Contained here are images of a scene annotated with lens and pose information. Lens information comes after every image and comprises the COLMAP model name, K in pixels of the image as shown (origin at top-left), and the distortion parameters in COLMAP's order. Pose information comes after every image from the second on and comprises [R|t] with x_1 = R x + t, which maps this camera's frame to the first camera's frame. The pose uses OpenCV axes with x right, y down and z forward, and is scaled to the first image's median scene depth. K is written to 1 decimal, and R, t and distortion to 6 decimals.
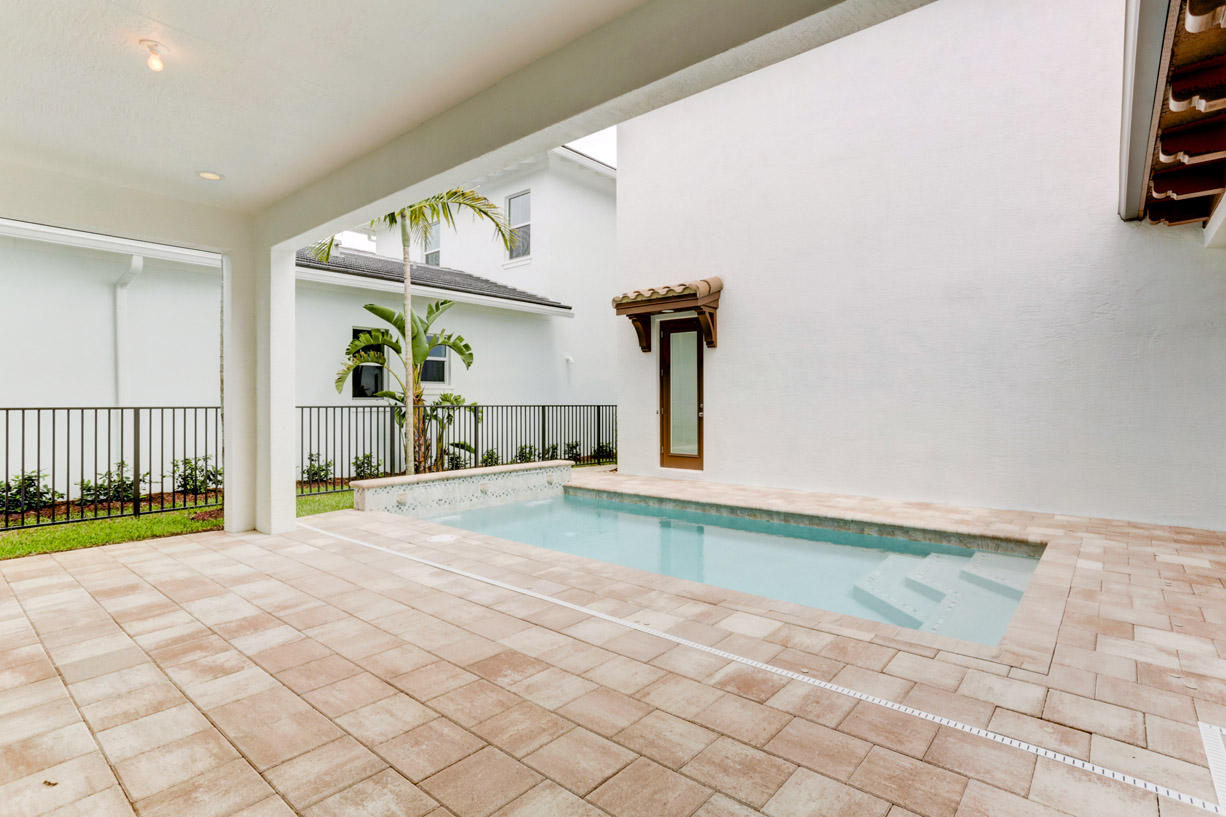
lens RADIAL K [[600.5, 0, 619.2], [0, 600.5, 401.7], [0, 0, 1]] dist [-0.026987, 0.025861]
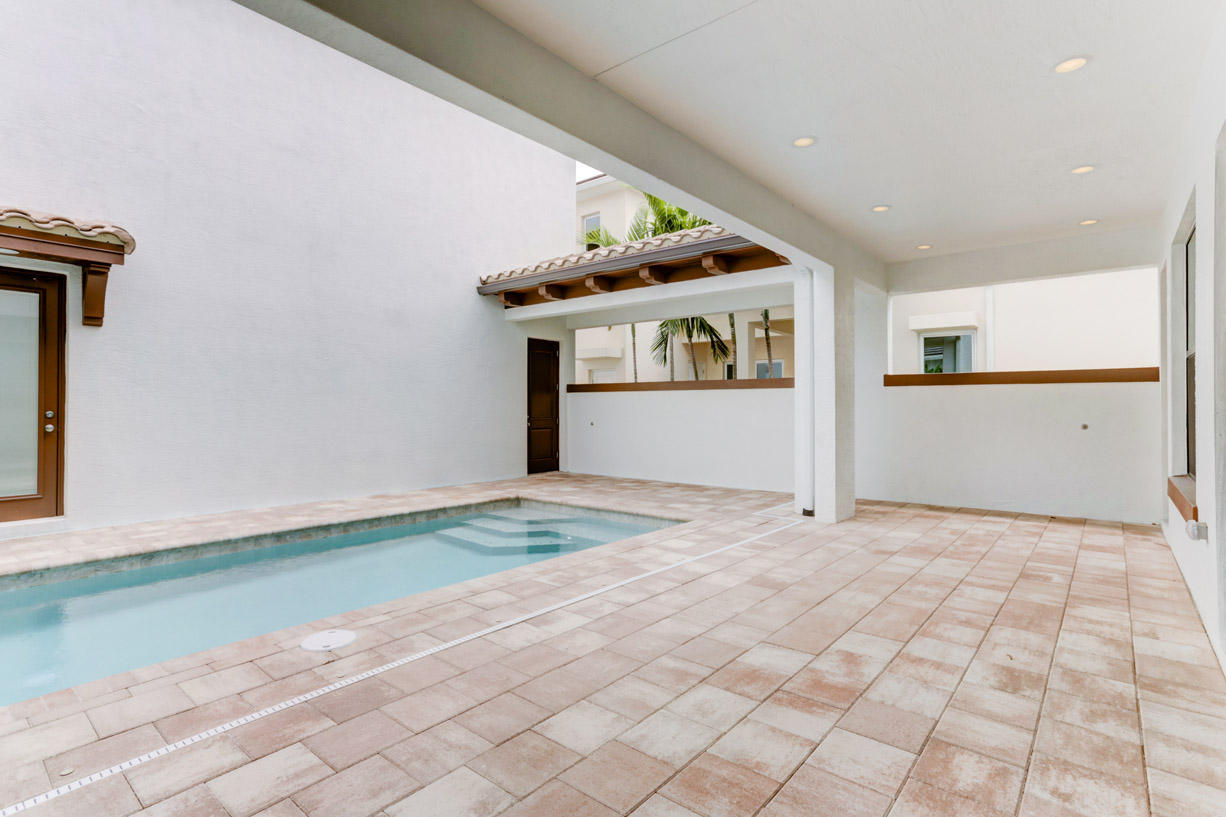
lens RADIAL K [[600.5, 0, 619.2], [0, 600.5, 401.7], [0, 0, 1]] dist [-0.026987, 0.025861]
pose [[-0.011522, 0.014881, 0.999823, -1.285742], [-0.001520, 0.999888, -0.014899, 0.006860], [-0.999932, -0.001691, -0.011498, 1.054888]]
